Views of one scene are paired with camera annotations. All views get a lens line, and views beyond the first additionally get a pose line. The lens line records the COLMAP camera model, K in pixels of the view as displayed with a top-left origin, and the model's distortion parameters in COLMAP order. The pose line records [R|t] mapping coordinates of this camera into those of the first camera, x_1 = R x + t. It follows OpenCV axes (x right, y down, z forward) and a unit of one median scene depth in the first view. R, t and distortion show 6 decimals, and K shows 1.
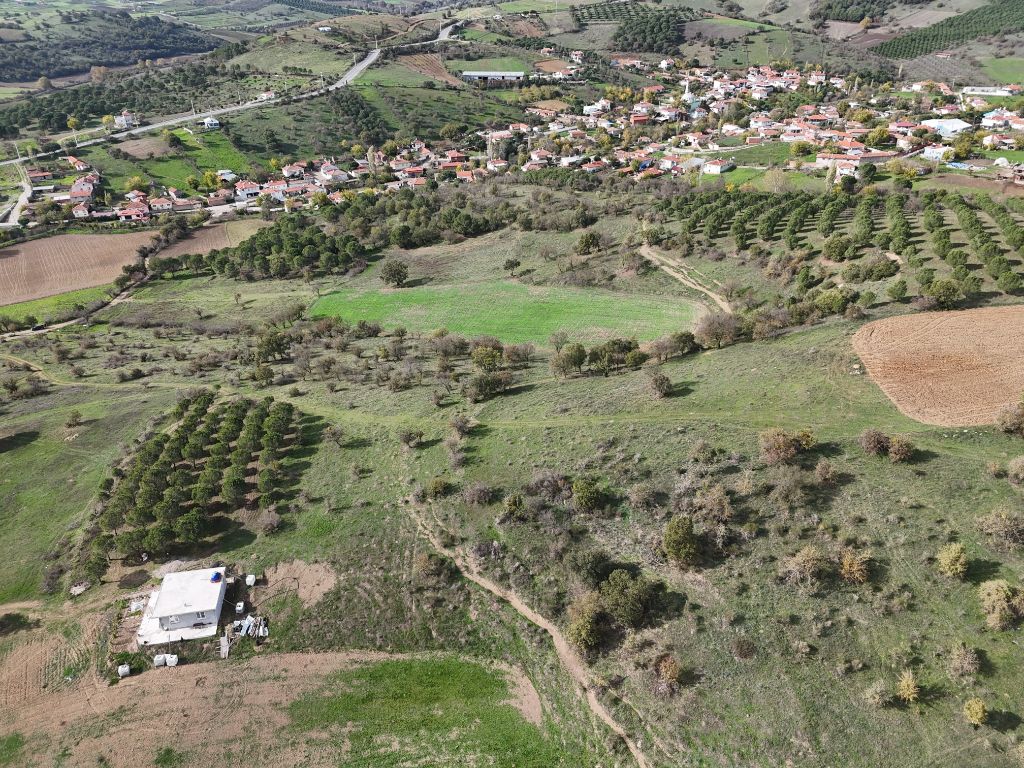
lens RADIAL K [[752.9, 0, 514.8], [0, 752.9, 381.4], [0, 0, 1]] dist [0.072975, -0.067318]
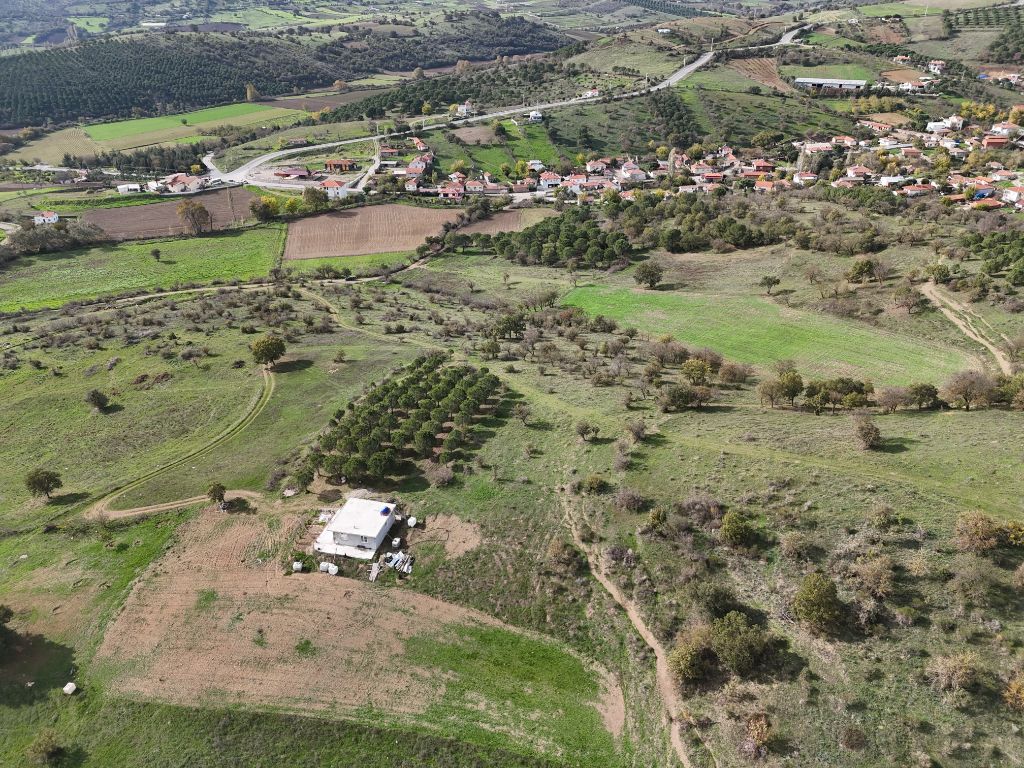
lens RADIAL K [[752.9, 0, 514.8], [0, 752.9, 381.4], [0, 0, 1]] dist [0.072975, -0.067318]
pose [[0.913865, 0.193289, -0.357058, 0.053973], [-0.193957, 0.980410, 0.034314, -0.003327], [0.356695, 0.037896, 0.933452, 0.003047]]
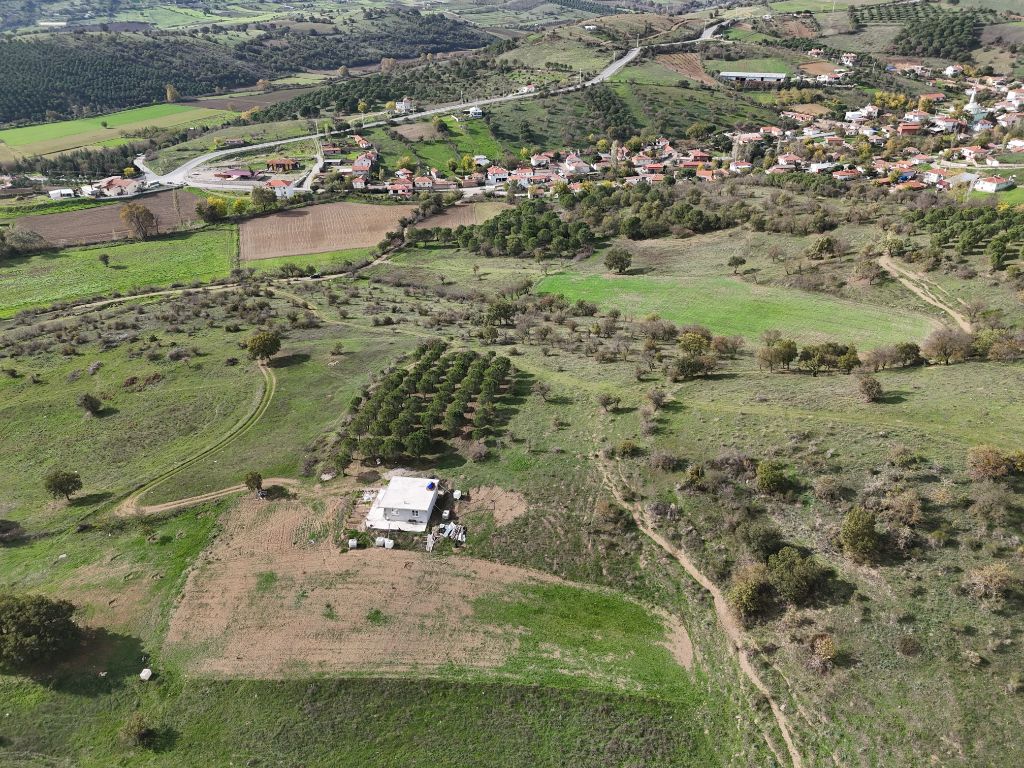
lens RADIAL K [[752.9, 0, 514.8], [0, 752.9, 381.4], [0, 0, 1]] dist [0.072975, -0.067318]
pose [[0.951556, 0.147185, -0.269958, 0.008926], [-0.147119, 0.988904, 0.020594, 0.018714], [0.269993, 0.020120, 0.962652, -0.034631]]
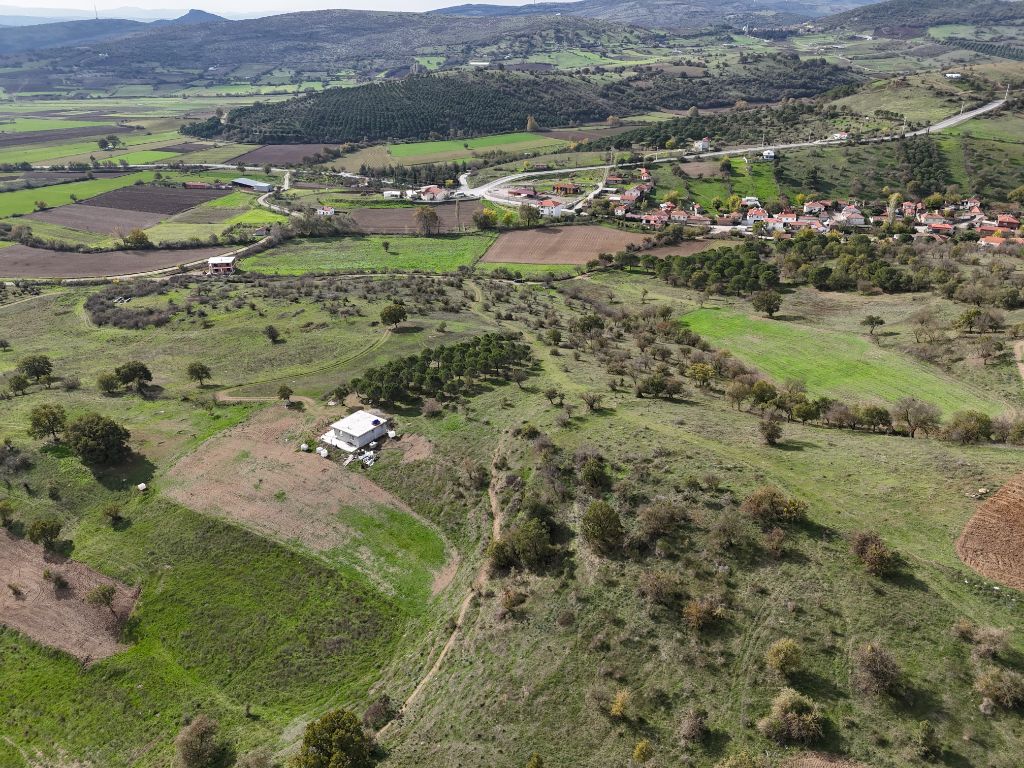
lens RADIAL K [[752.9, 0, 514.8], [0, 752.9, 381.4], [0, 0, 1]] dist [0.072975, -0.067318]
pose [[0.694379, 0.312082, -0.648416, 0.257498], [-0.342250, 0.935854, 0.083915, -0.011573], [0.633011, 0.163652, 0.756648, 0.019074]]
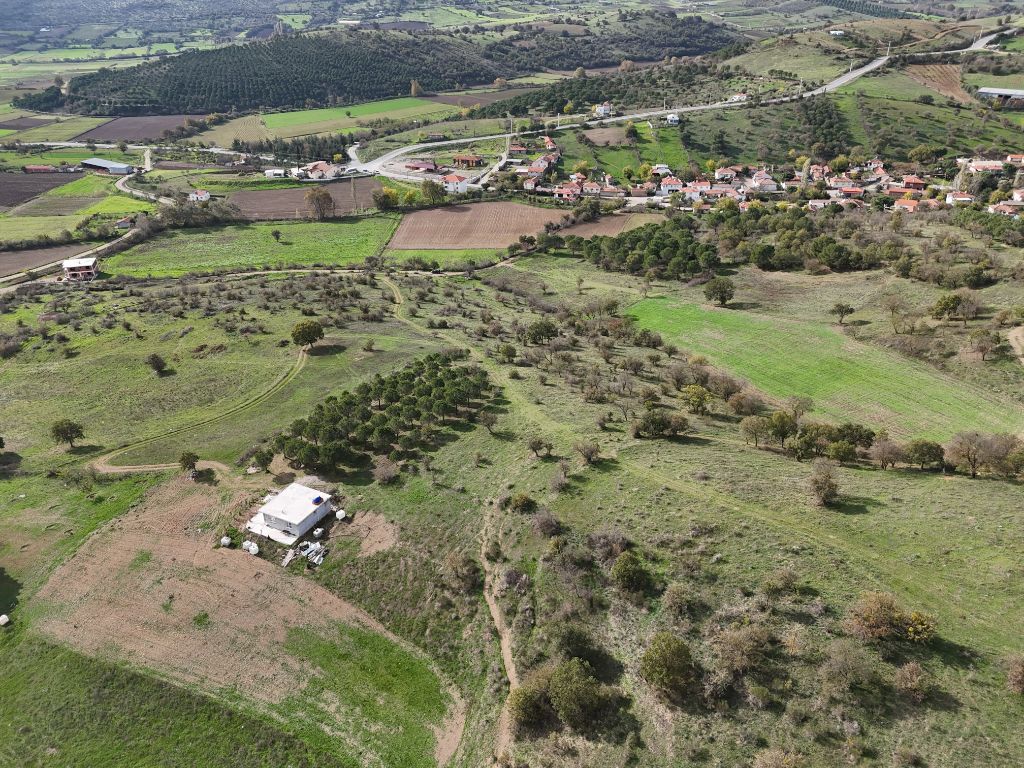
lens RADIAL K [[752.9, 0, 514.8], [0, 752.9, 381.4], [0, 0, 1]] dist [0.072975, -0.067318]
pose [[0.798373, 0.286277, -0.529760, 0.144859], [-0.286980, 0.954316, 0.083209, -0.034616], [0.529380, 0.085599, 0.844056, 0.062362]]
